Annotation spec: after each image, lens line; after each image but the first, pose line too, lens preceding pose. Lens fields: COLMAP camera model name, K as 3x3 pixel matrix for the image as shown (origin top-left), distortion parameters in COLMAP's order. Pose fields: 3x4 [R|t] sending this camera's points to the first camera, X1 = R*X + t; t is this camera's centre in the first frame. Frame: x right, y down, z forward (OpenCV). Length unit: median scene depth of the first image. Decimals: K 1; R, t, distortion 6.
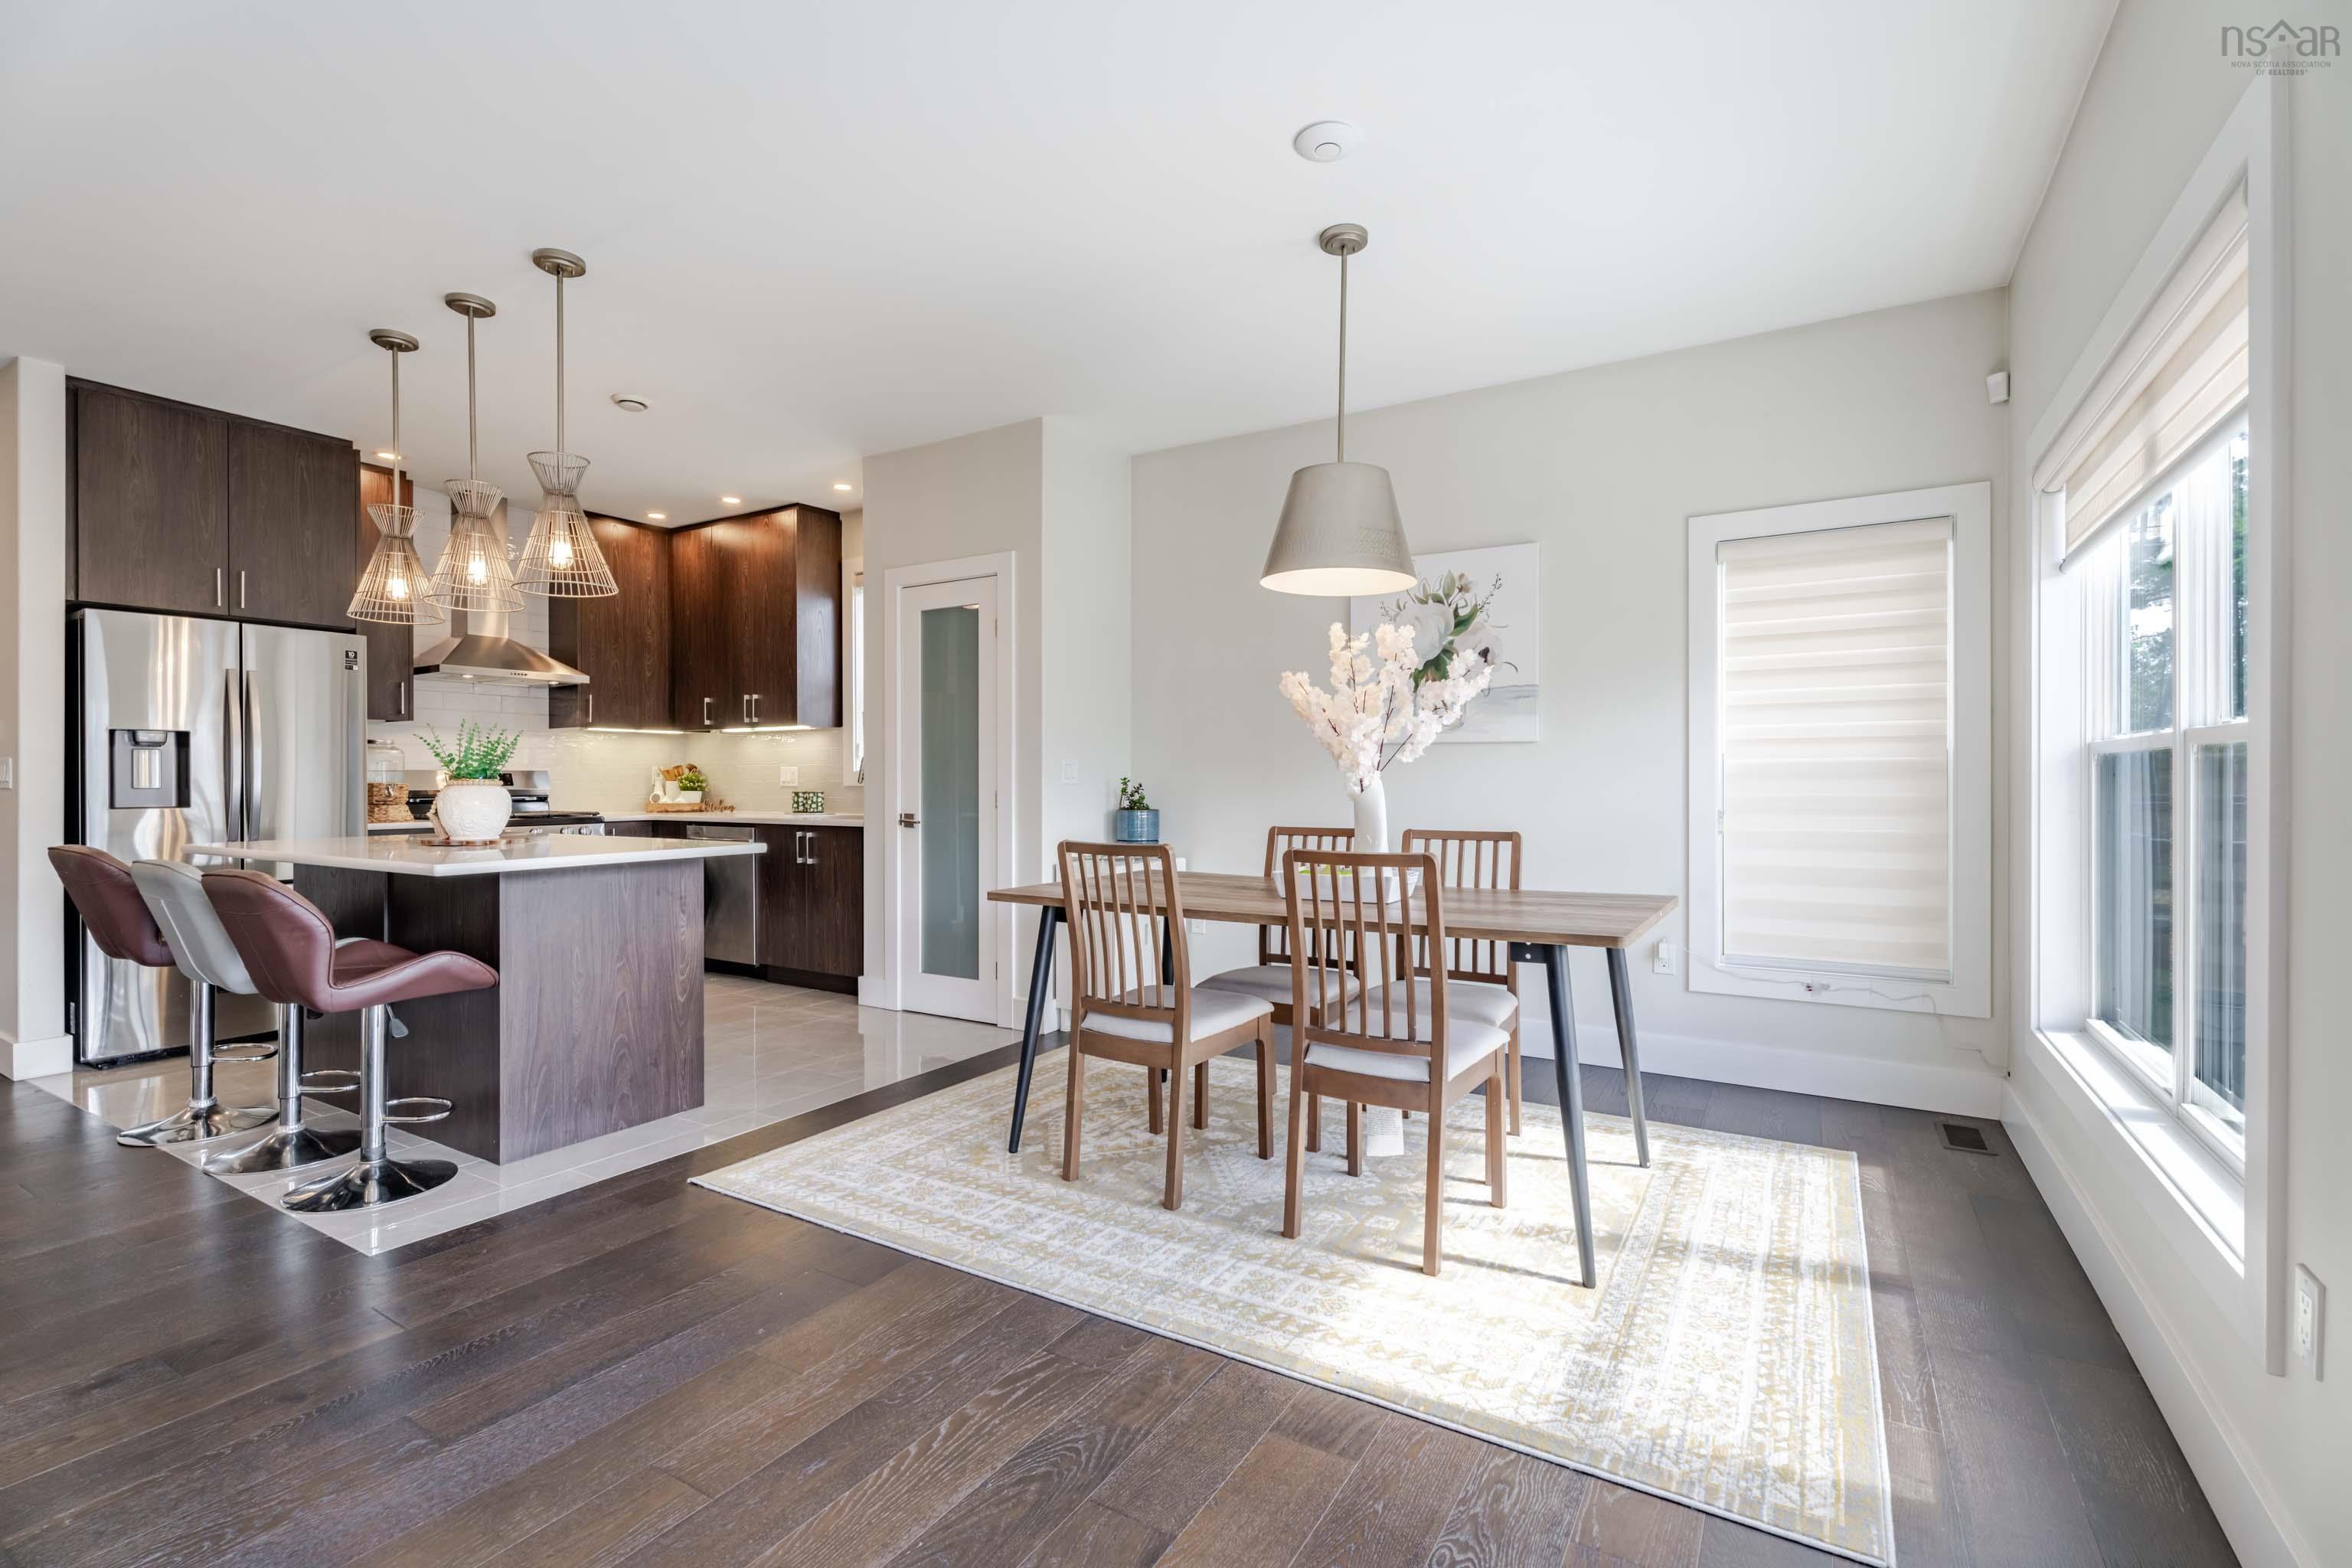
lens RADIAL K [[1041.4, 0, 1176.0], [0, 1041.4, 784.0], [0, 0, 1]] dist [0.001591, -0.000113]
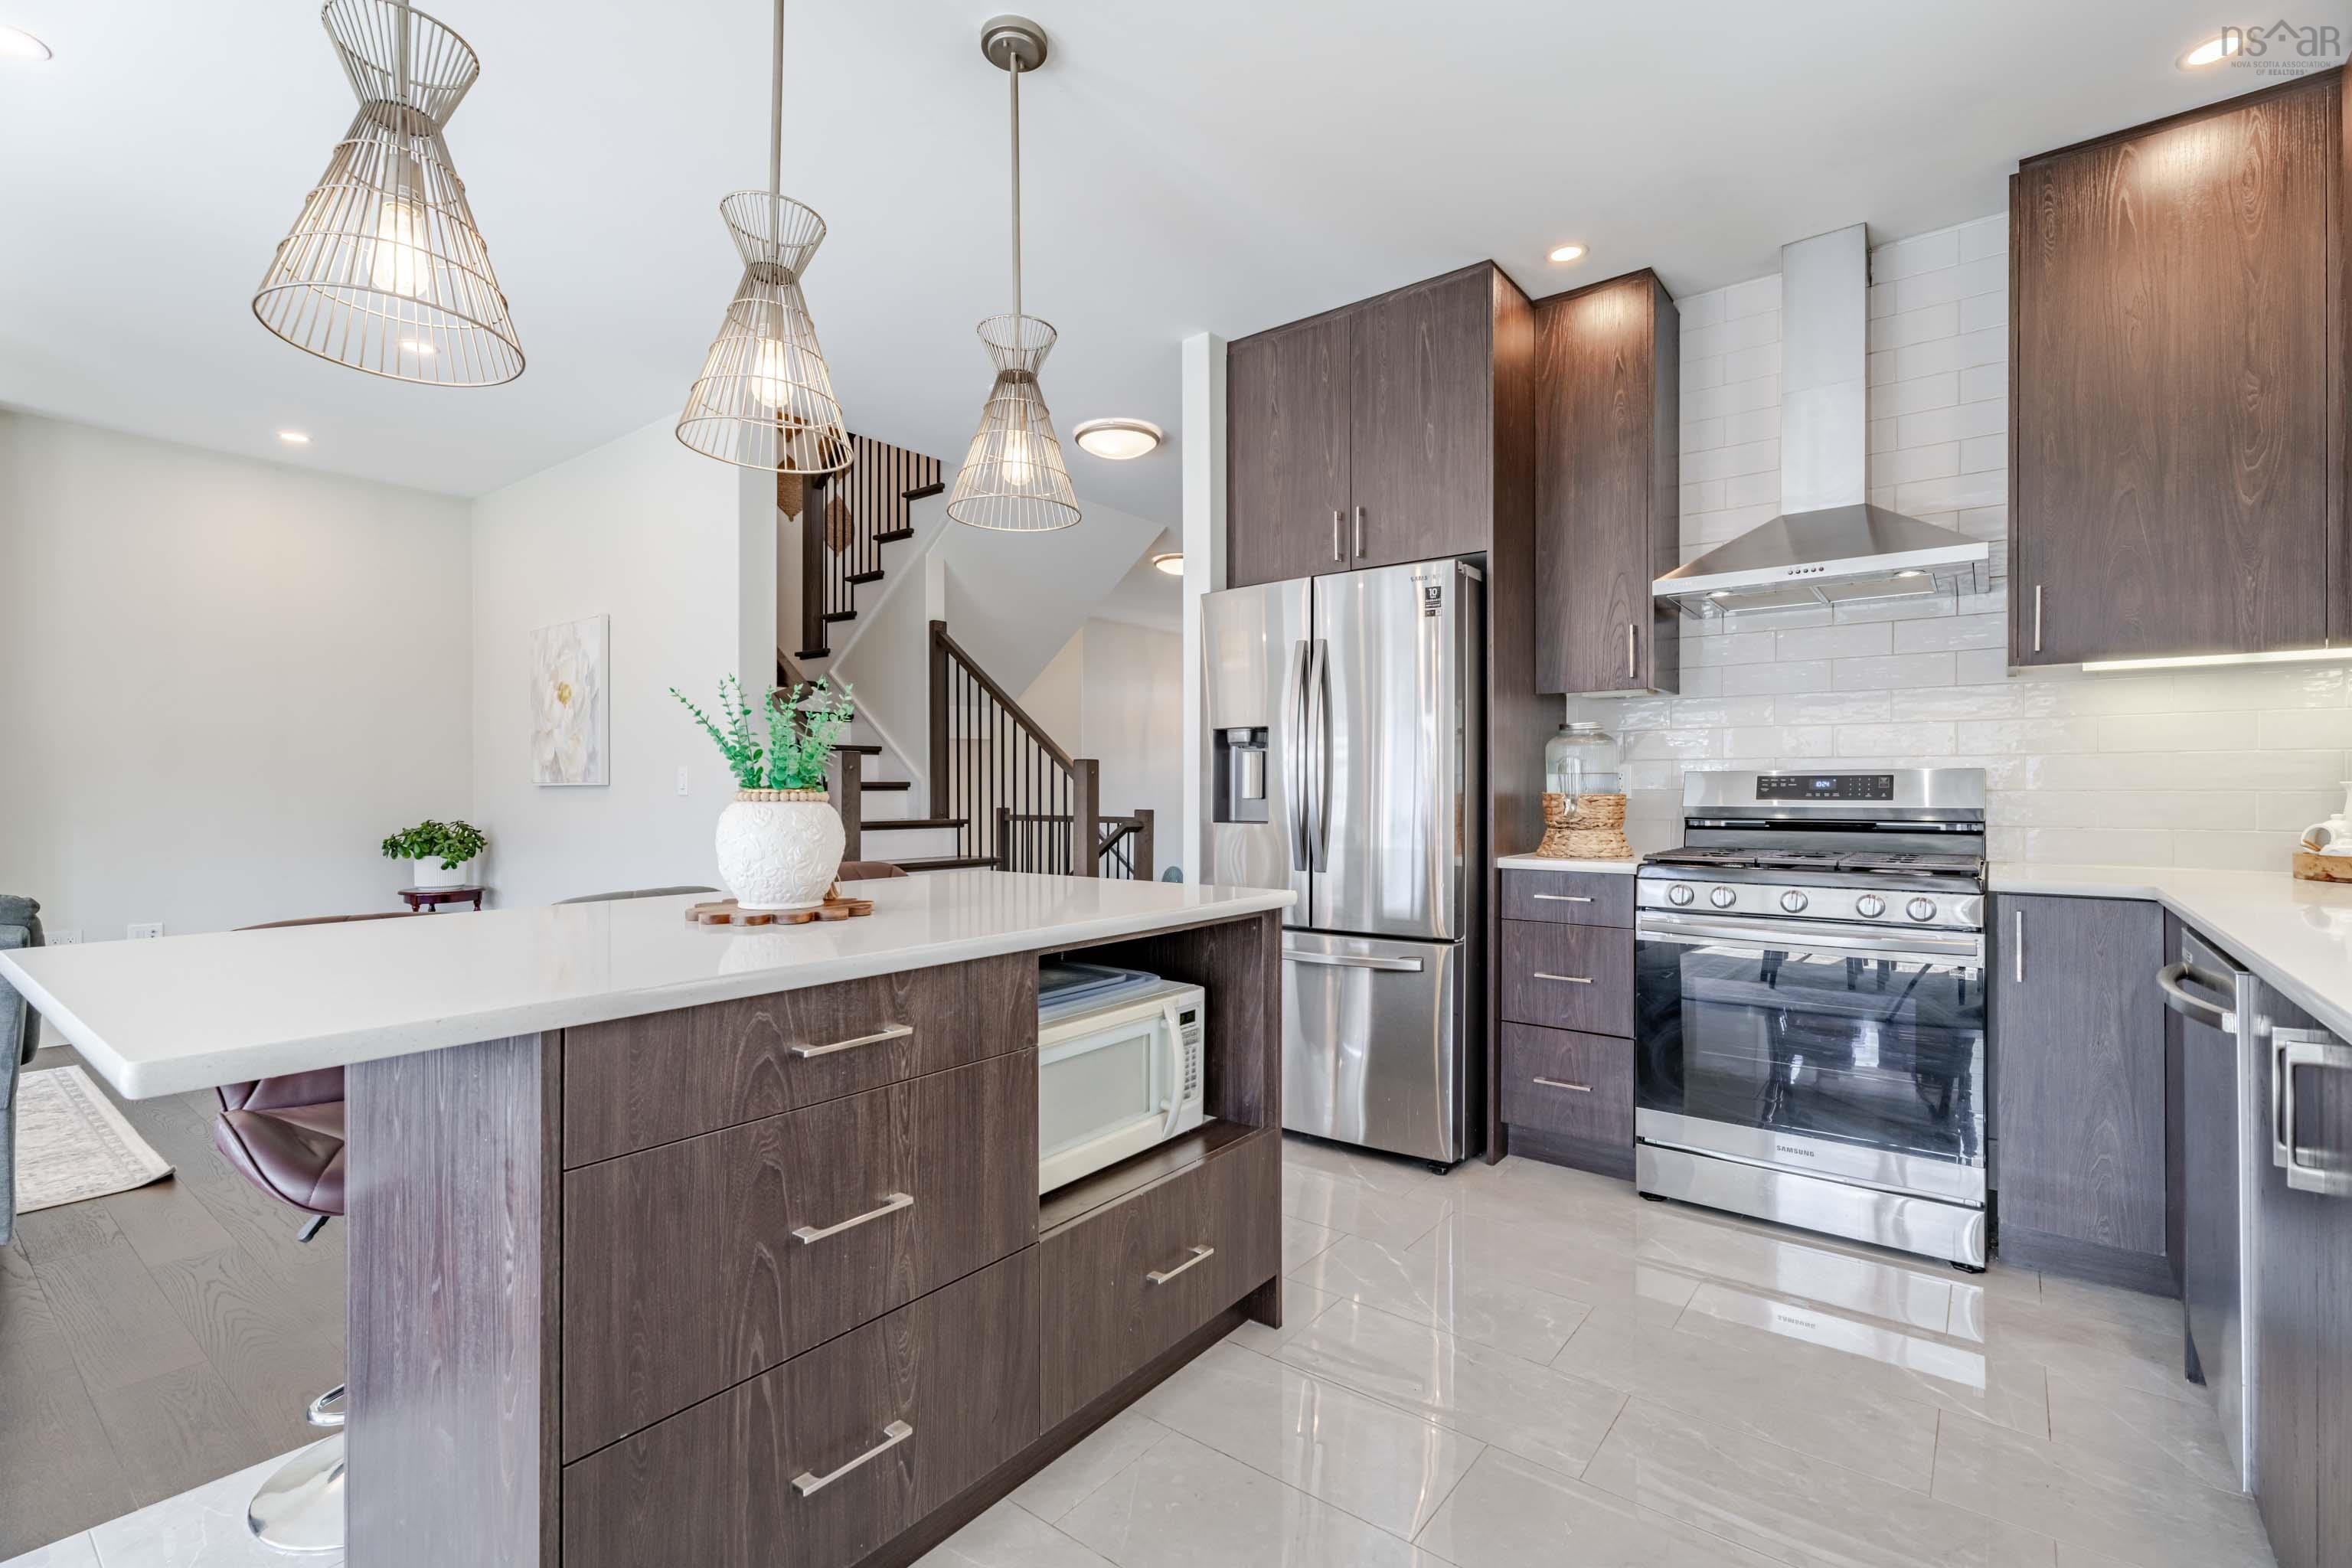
lens RADIAL K [[1047.1, 0, 1176.0], [0, 1047.1, 784.0], [0, 0, 1]] dist [-0.001810, 0.000360]
pose [[-0.119764, -0.009093, -0.992761, -0.150641], [-0.005231, 0.999950, -0.008527, -0.000271], [0.992789, 0.004172, -0.119806, 1.007498]]
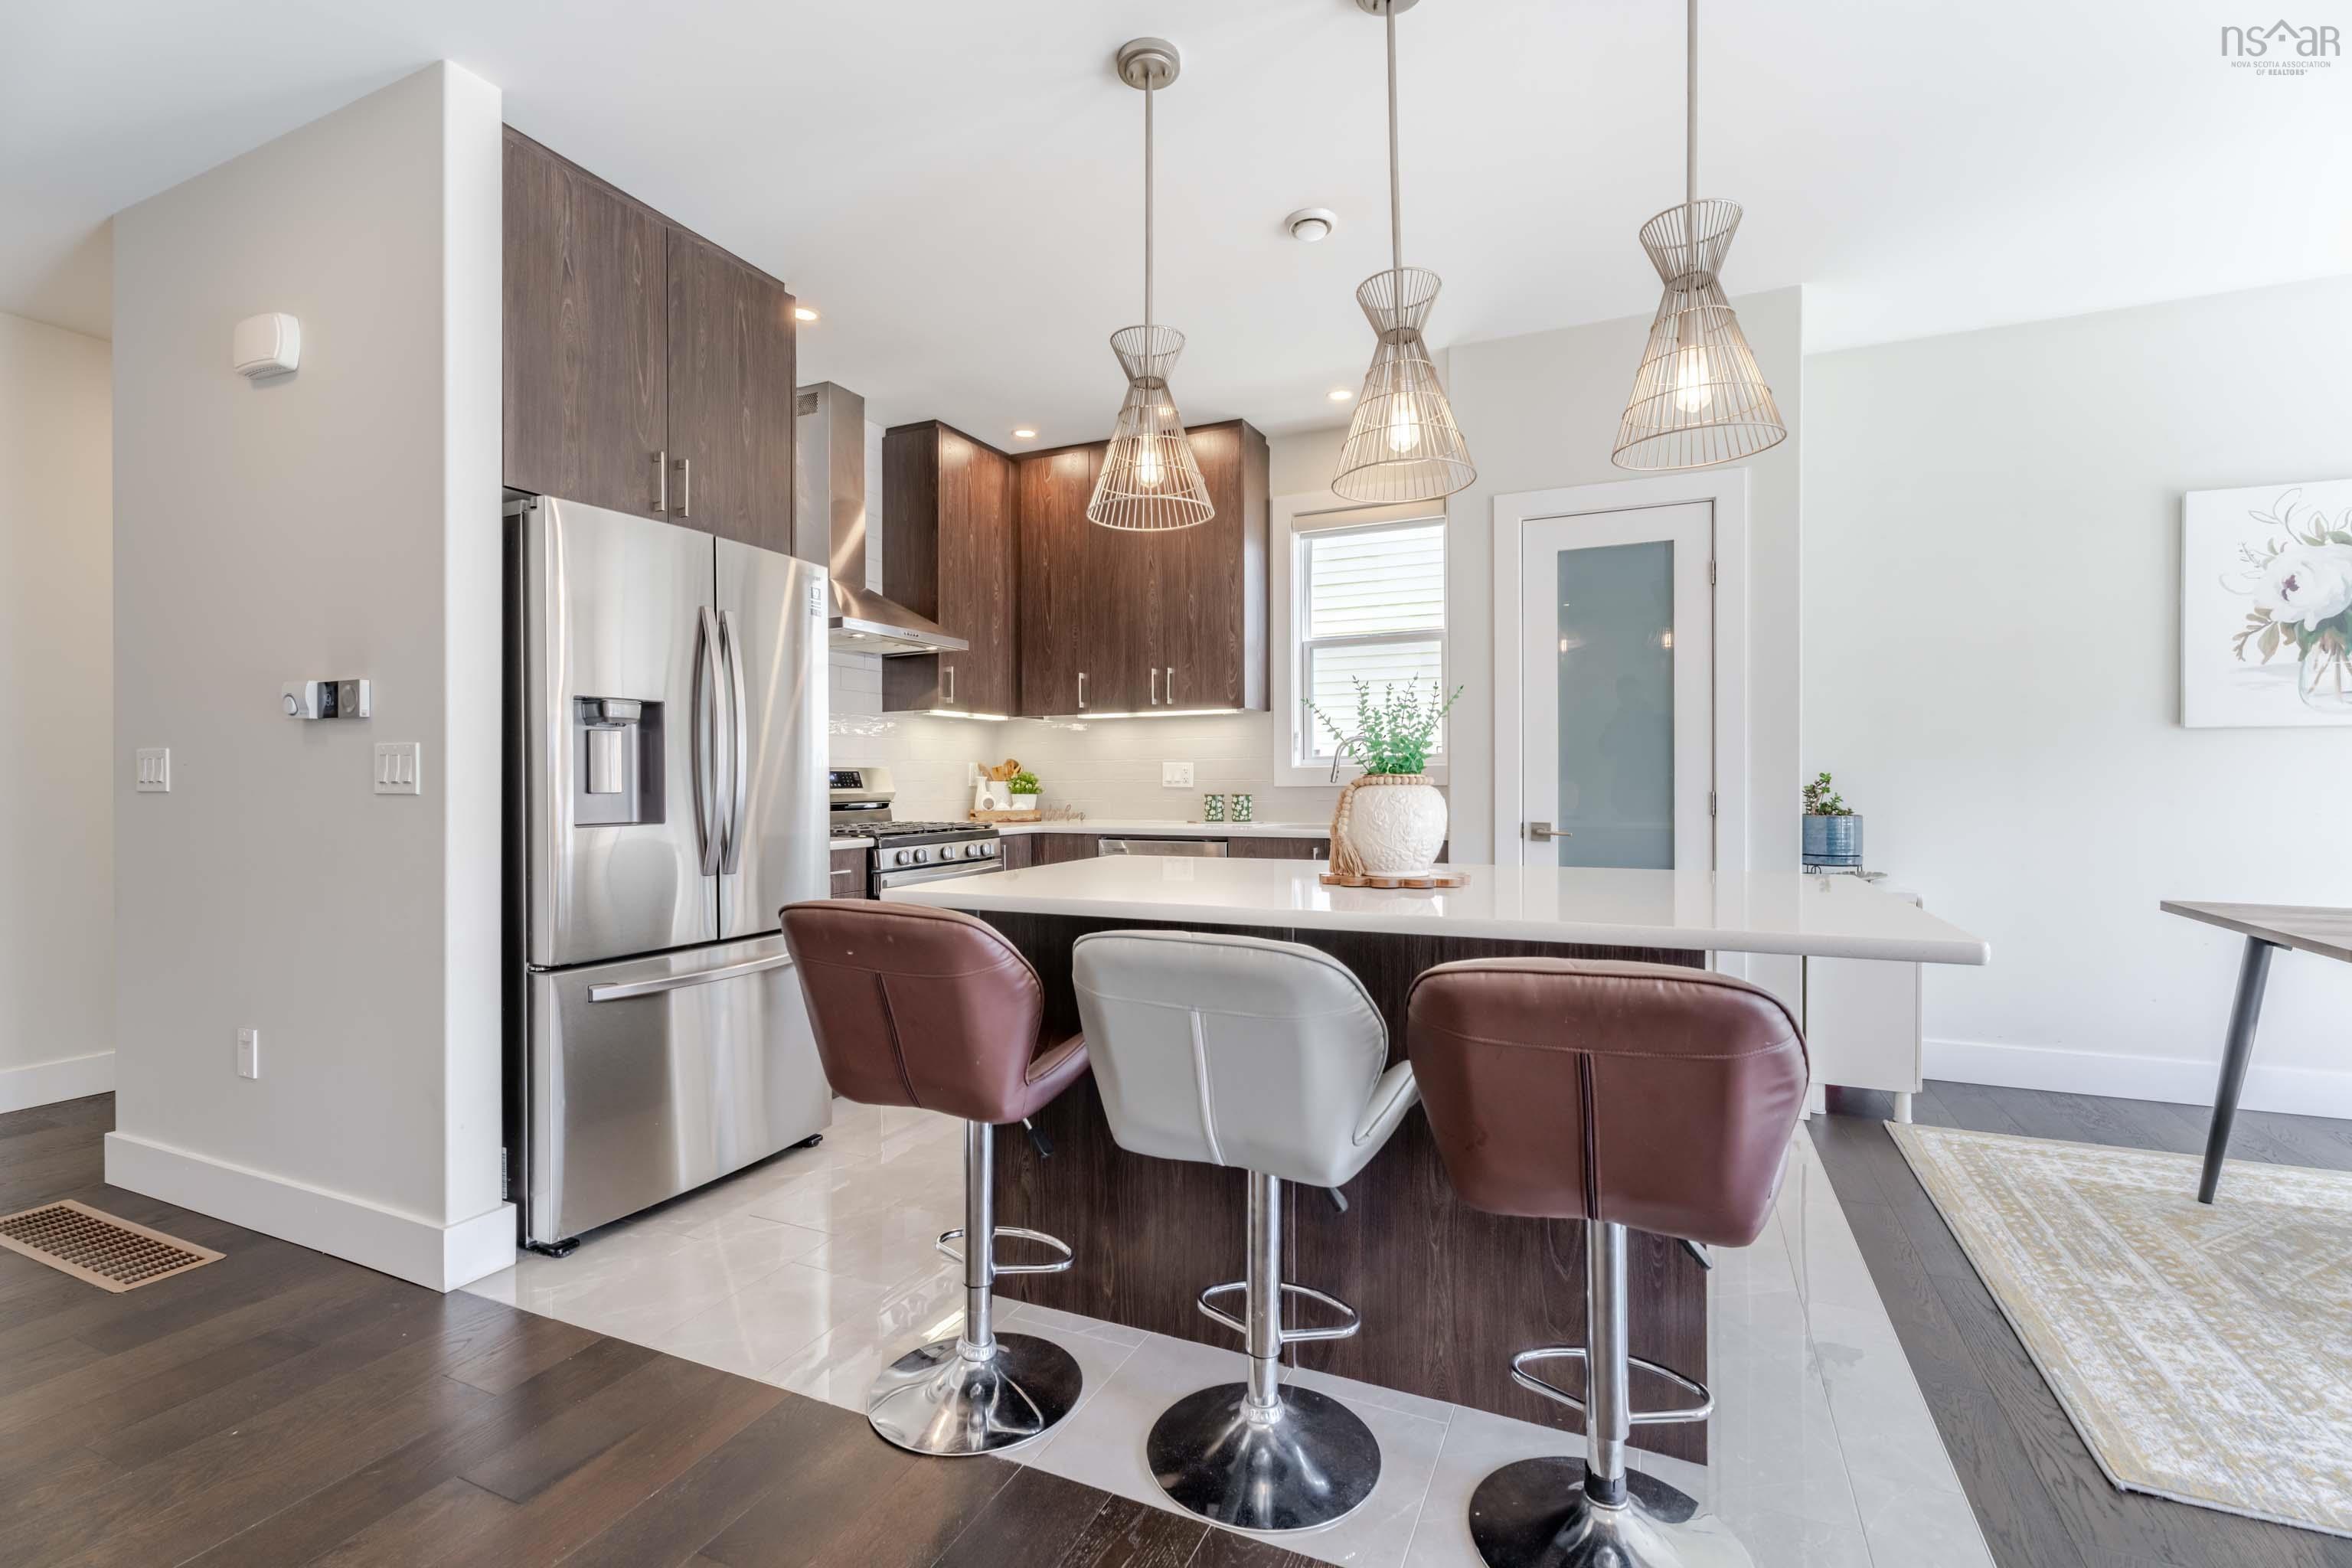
lens RADIAL K [[1047.1, 0, 1176.0], [0, 1047.1, 784.0], [0, 0, 1]] dist [-0.001810, 0.000360]
pose [[0.993908, -0.003813, 0.110149, -0.695497], [0.003942, 0.999992, -0.000954, 0.000550], [-0.110144, 0.001383, 0.993915, 0.332967]]
